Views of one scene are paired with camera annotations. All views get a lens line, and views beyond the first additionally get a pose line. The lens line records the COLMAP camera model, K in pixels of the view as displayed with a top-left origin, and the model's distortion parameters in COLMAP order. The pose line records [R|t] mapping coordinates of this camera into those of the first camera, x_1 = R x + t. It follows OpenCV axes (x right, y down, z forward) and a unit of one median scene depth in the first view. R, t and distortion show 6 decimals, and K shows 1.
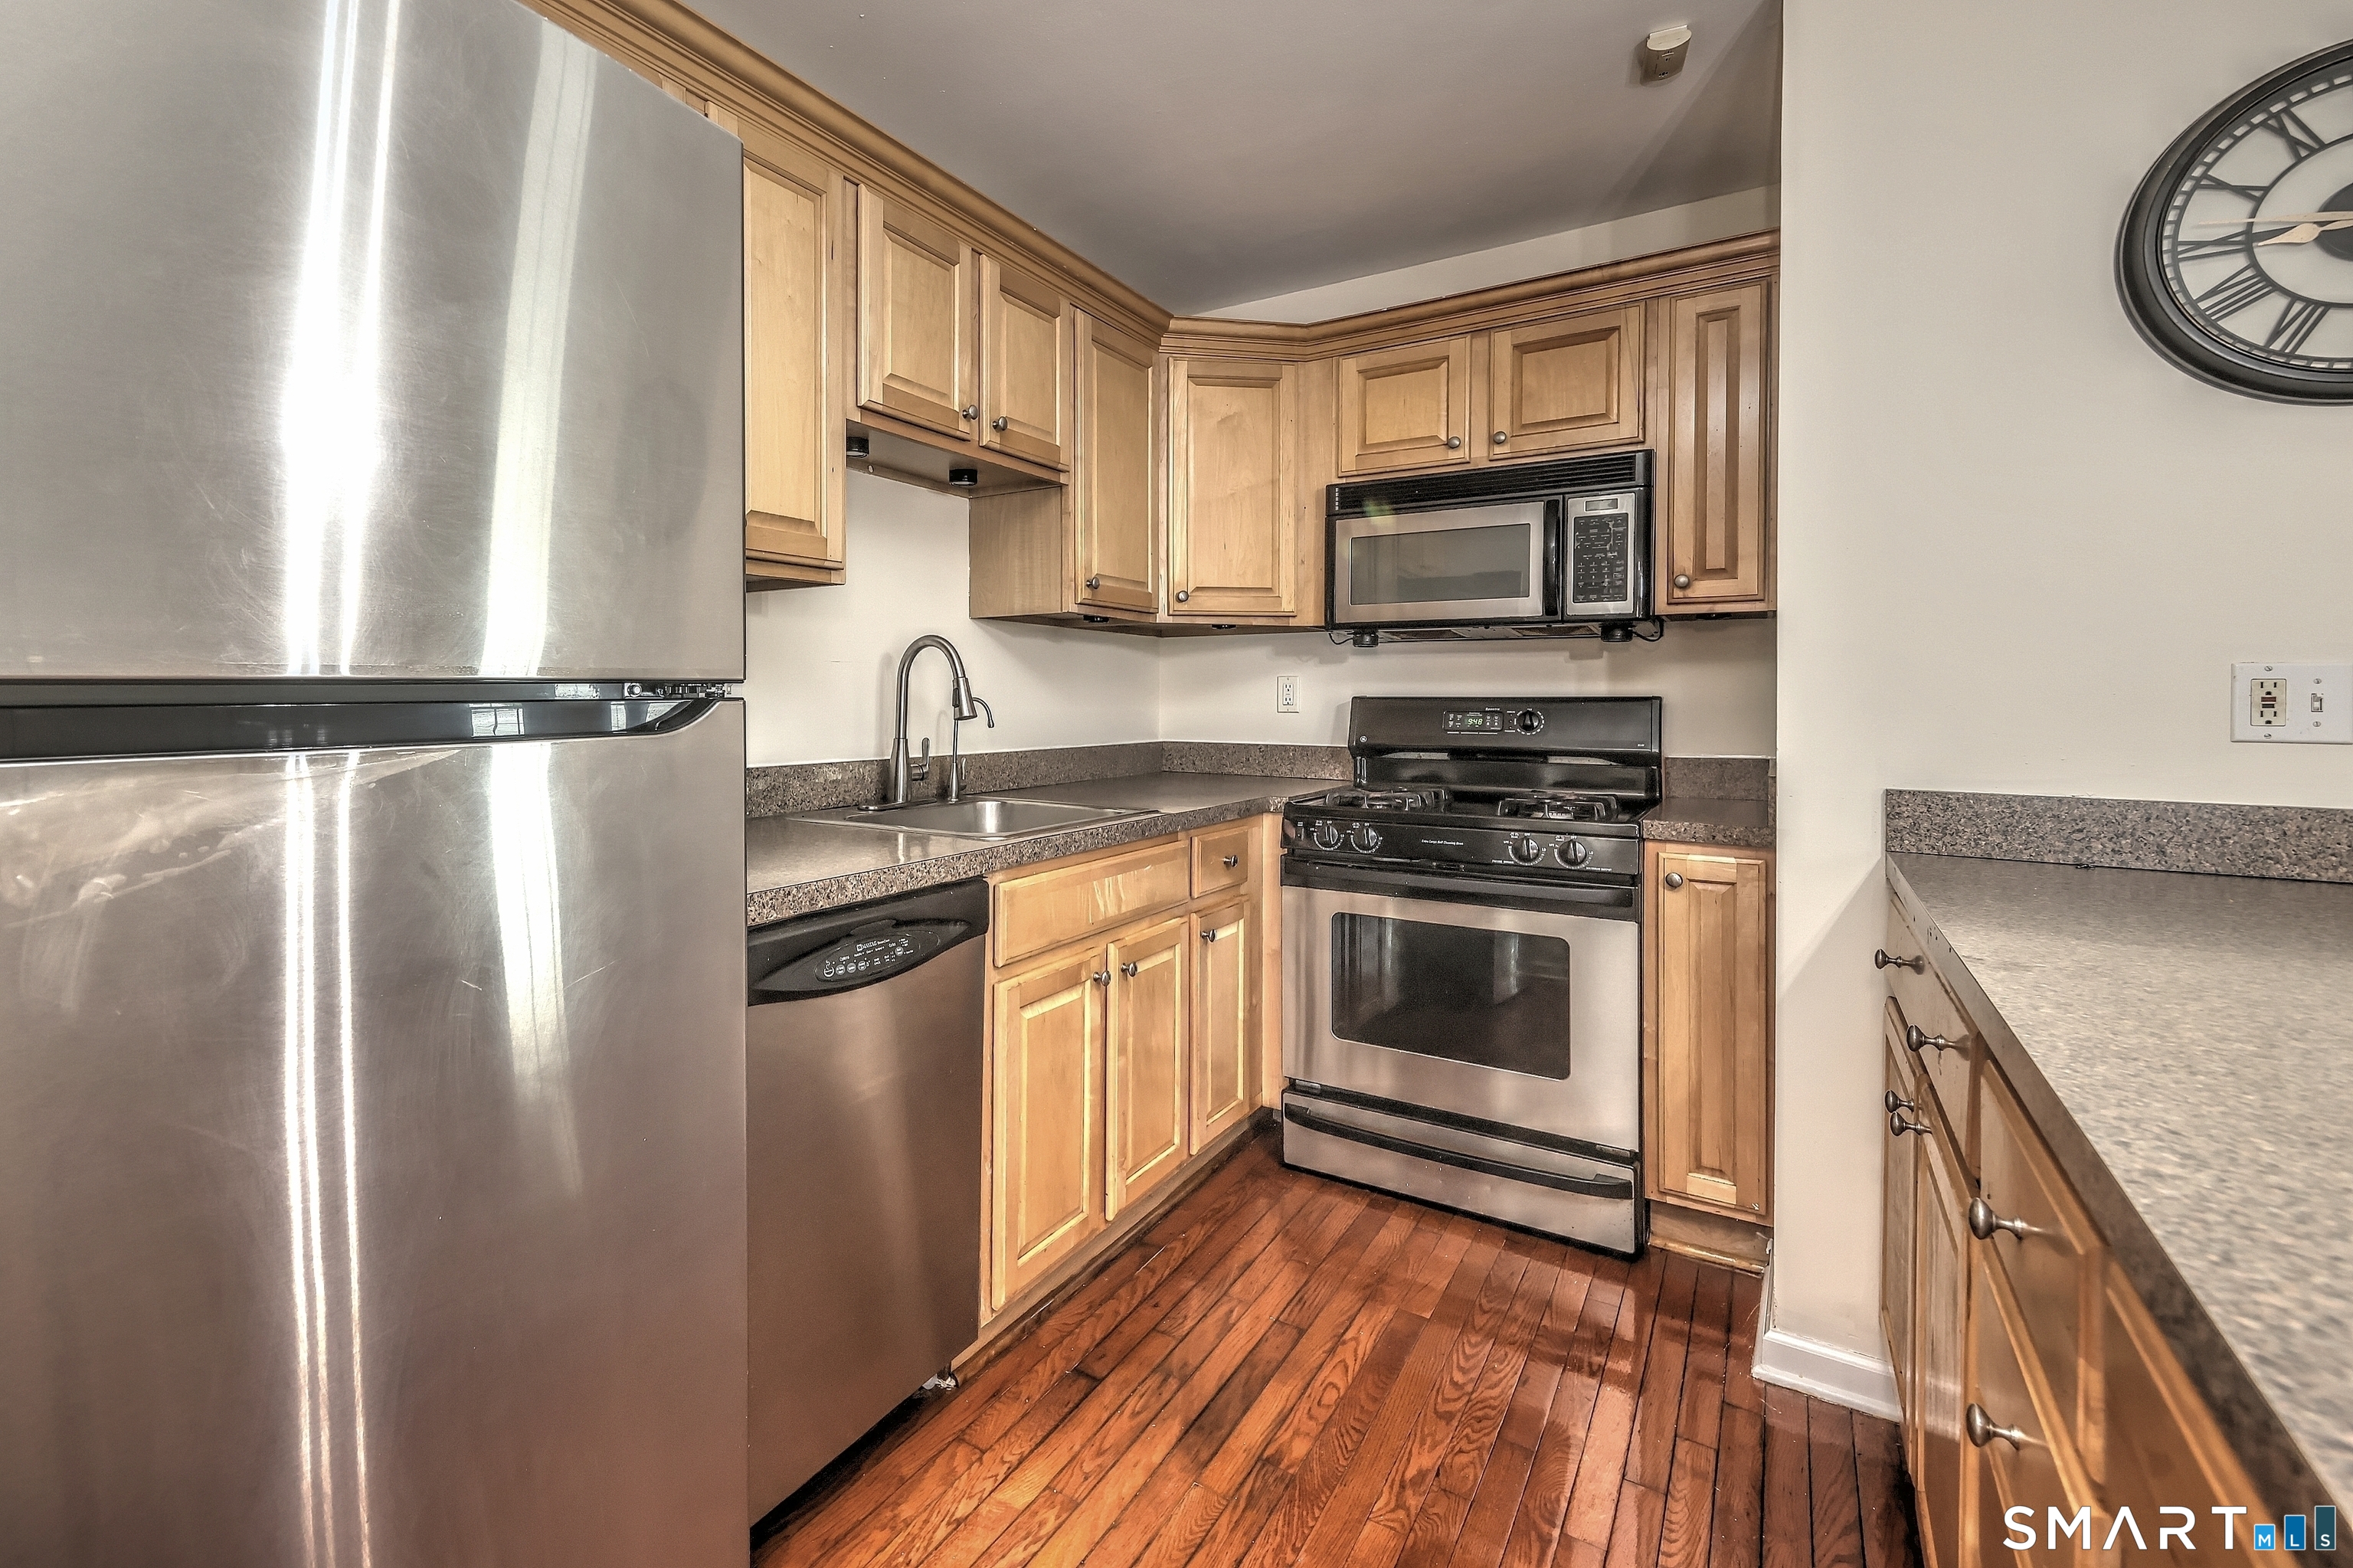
lens RADIAL K [[1068.8, 0, 992.9], [0, 1068.8, 708.3], [0, 0, 1]] dist [0.001369, 0.000253]
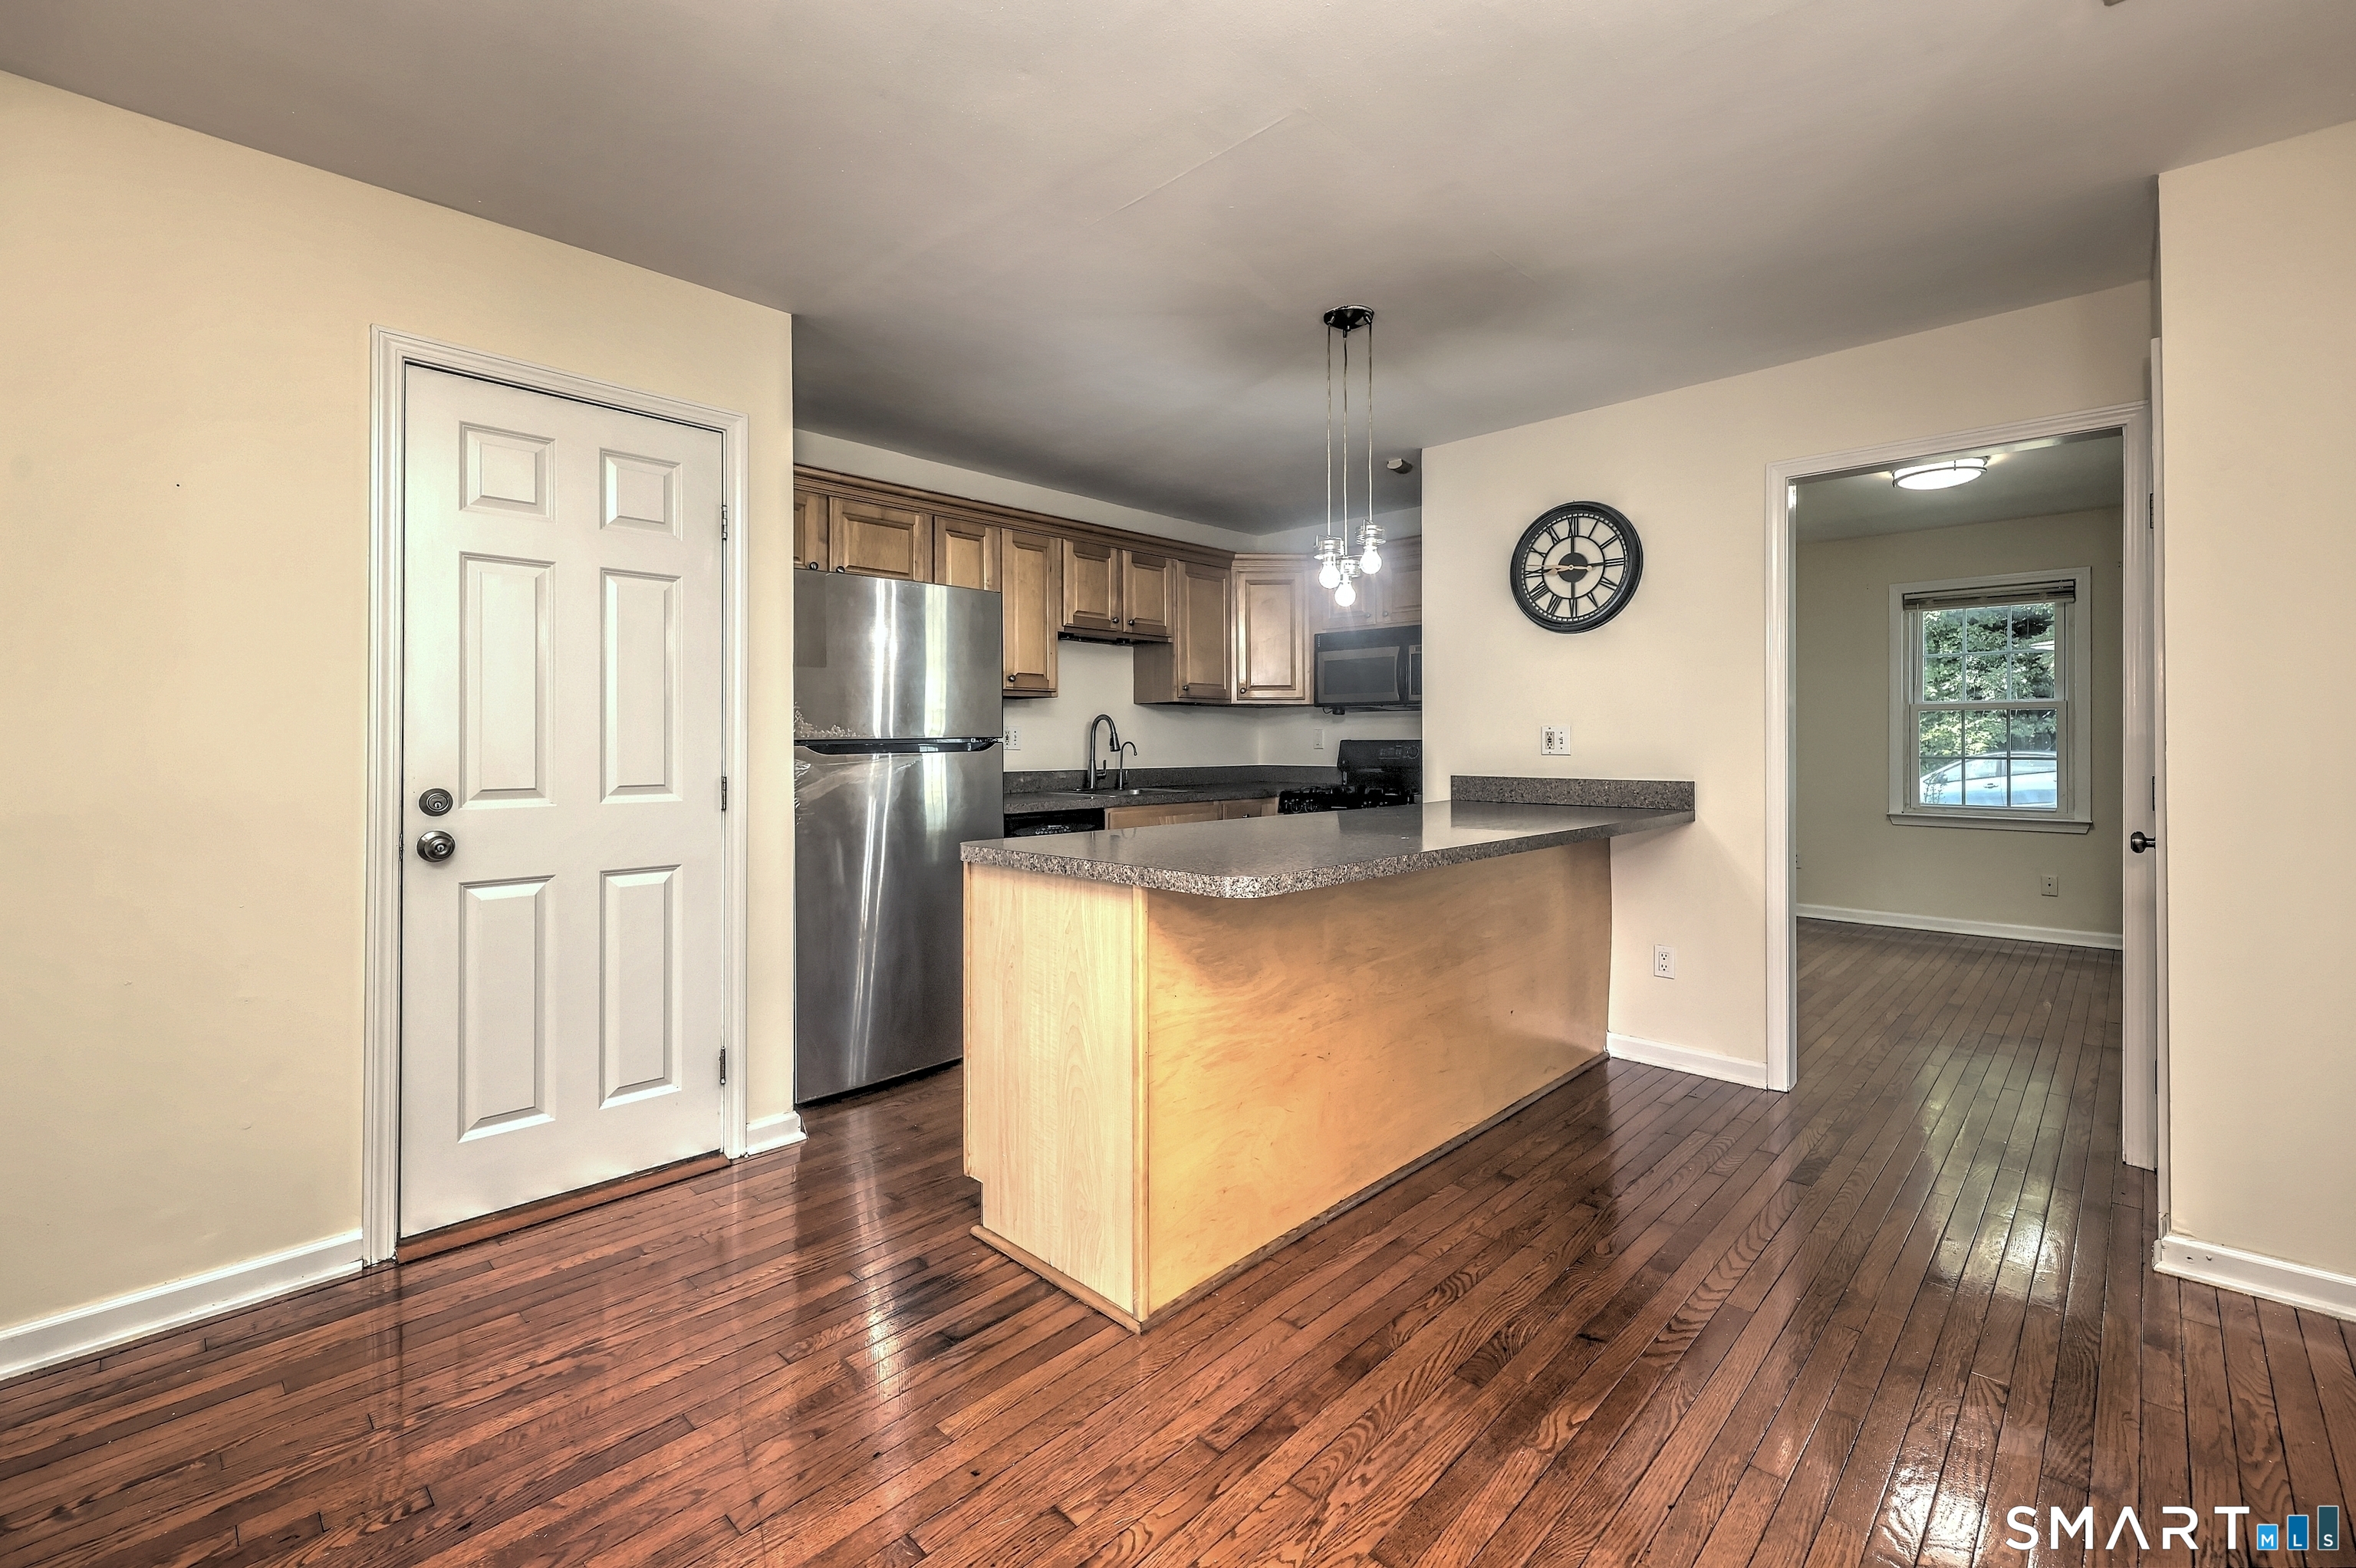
lens RADIAL K [[1000.8, 0, 1179.4], [0, 1000.8, 736.1], [0, 0, 1]] dist [0.000760, -0.000102]
pose [[0.990985, -0.007712, -0.133751, 0.375756], [0.005511, 0.999843, -0.016818, 0.013732], [0.133860, 0.015929, 0.990872, -1.056869]]
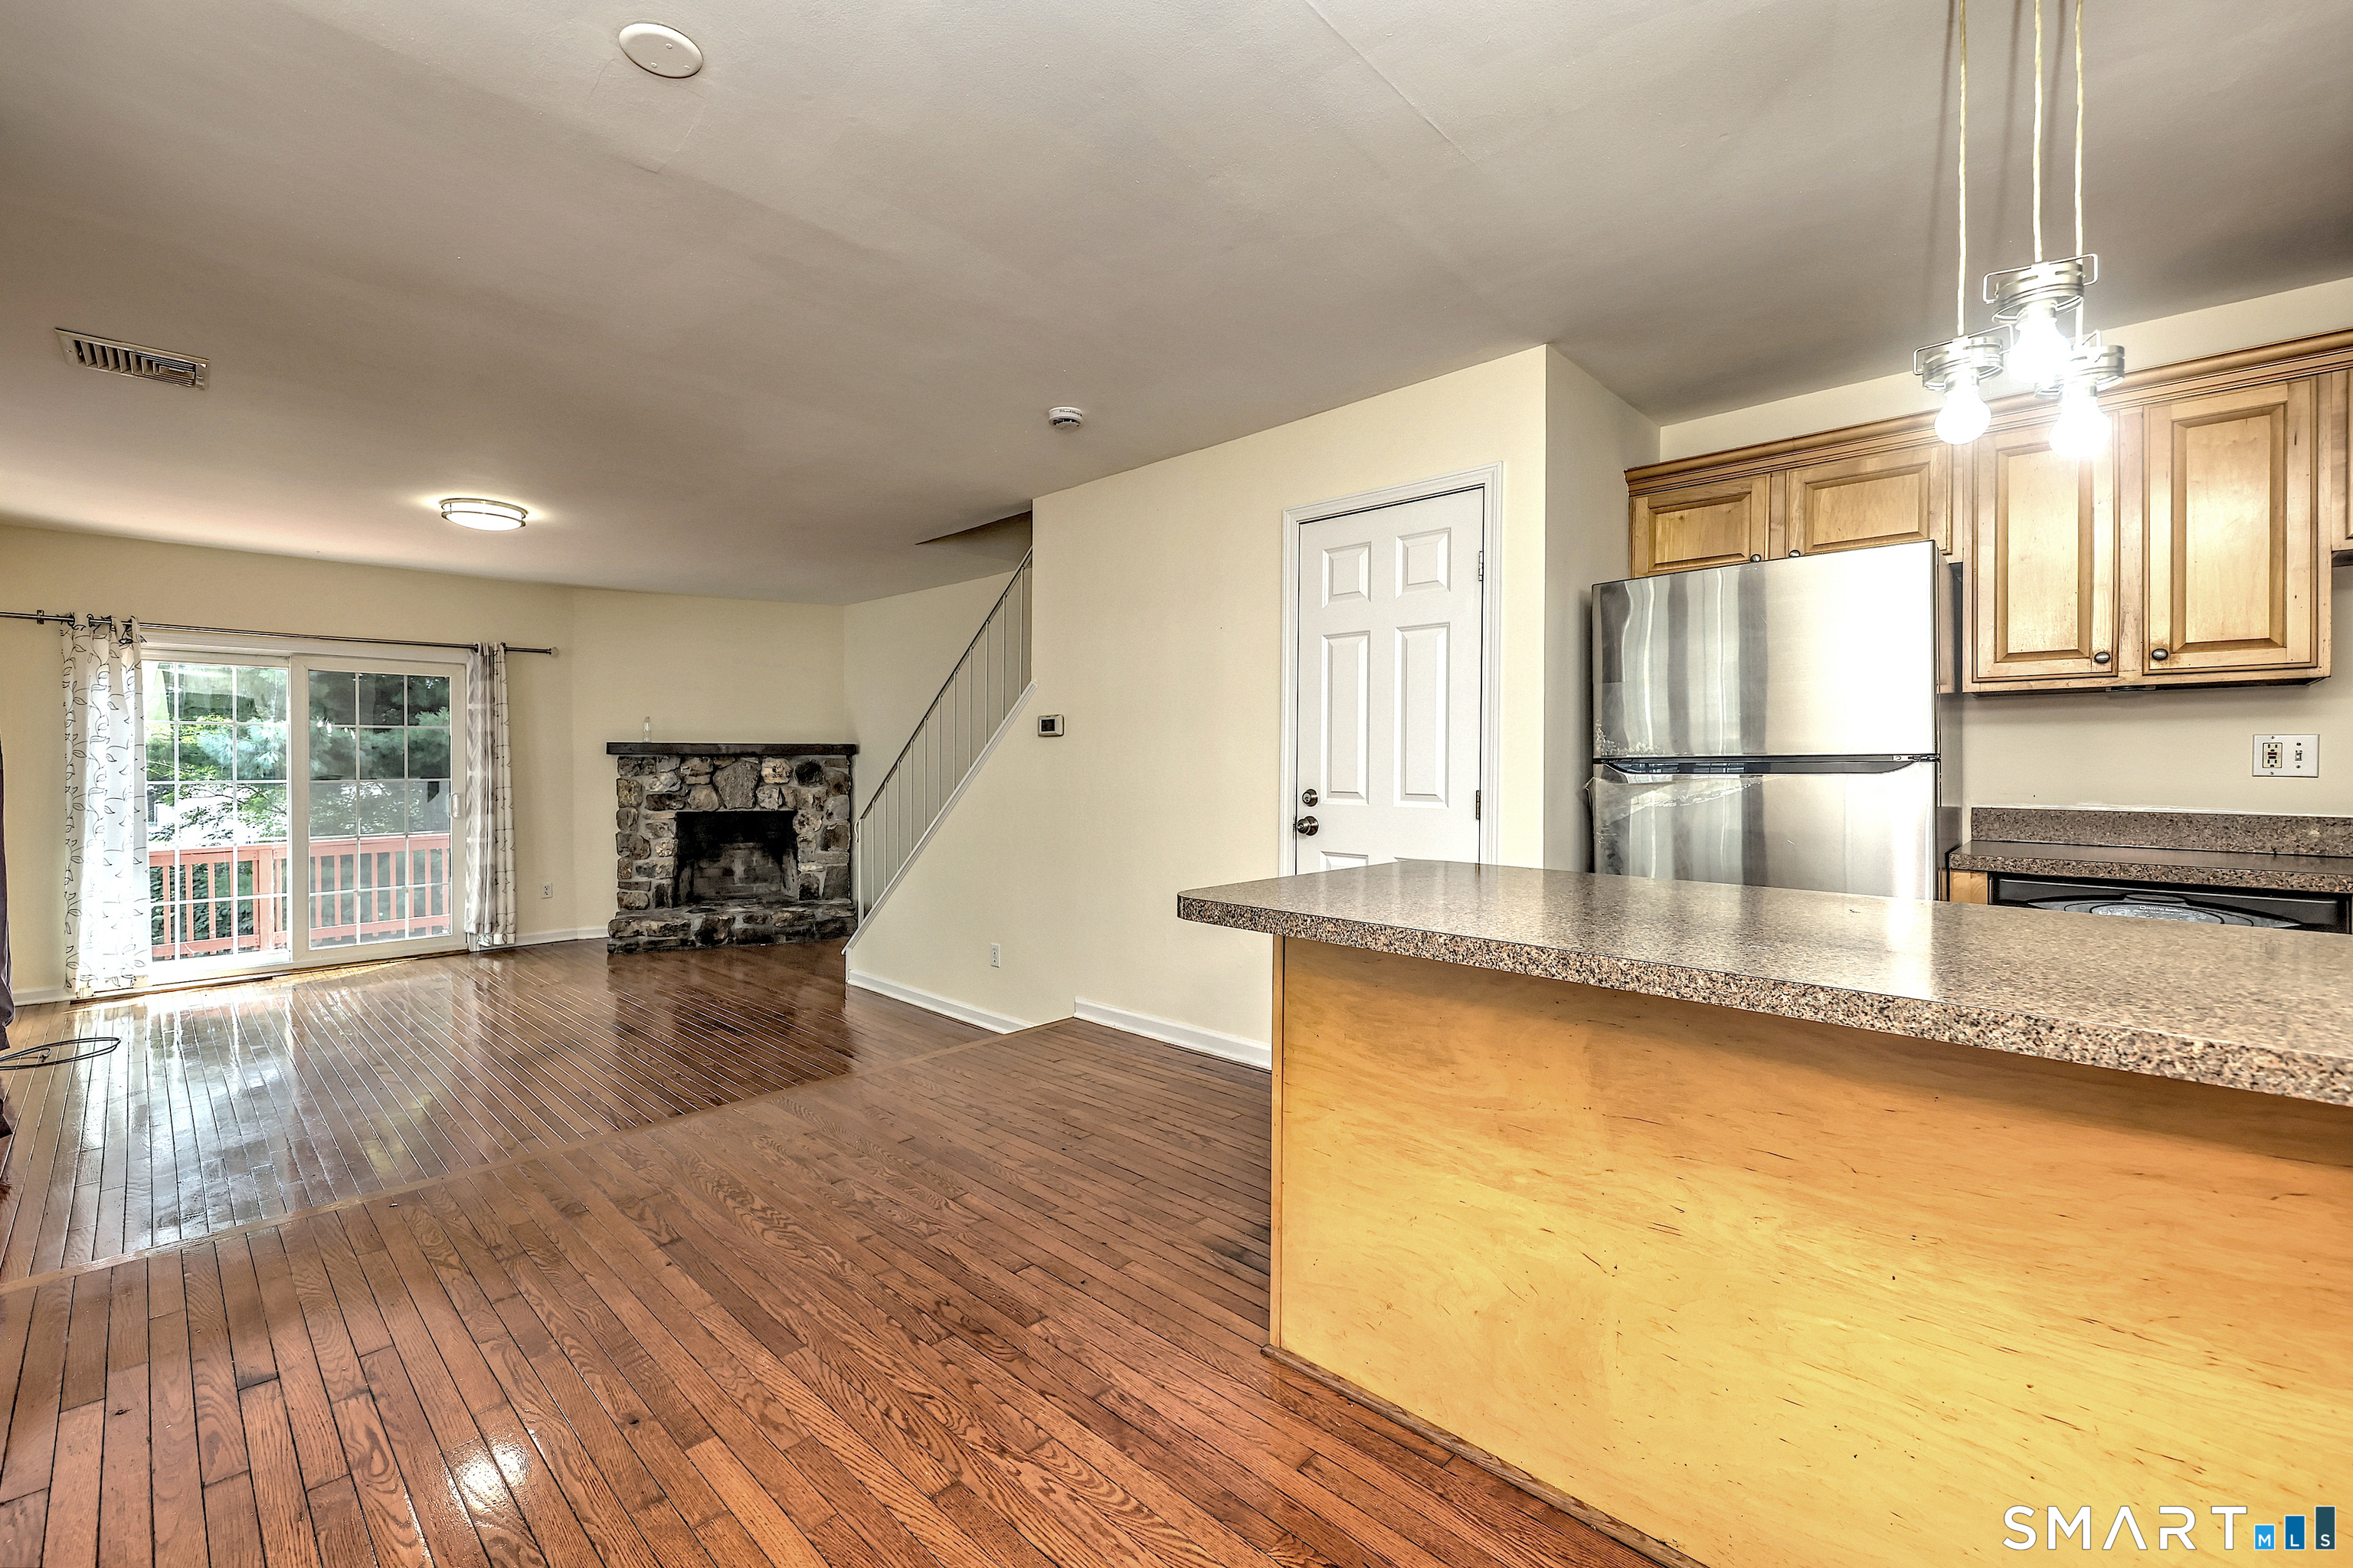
lens RADIAL K [[978.4, 0, 1146.2], [0, 978.4, 767.4], [0, 0, 1]] dist [0.001700, -0.000589]
pose [[-0.146053, 0.001391, -0.989276, 1.035444], [-0.013784, 0.999899, 0.003441, 0.009316], [0.989181, 0.014138, -0.146019, -0.229252]]
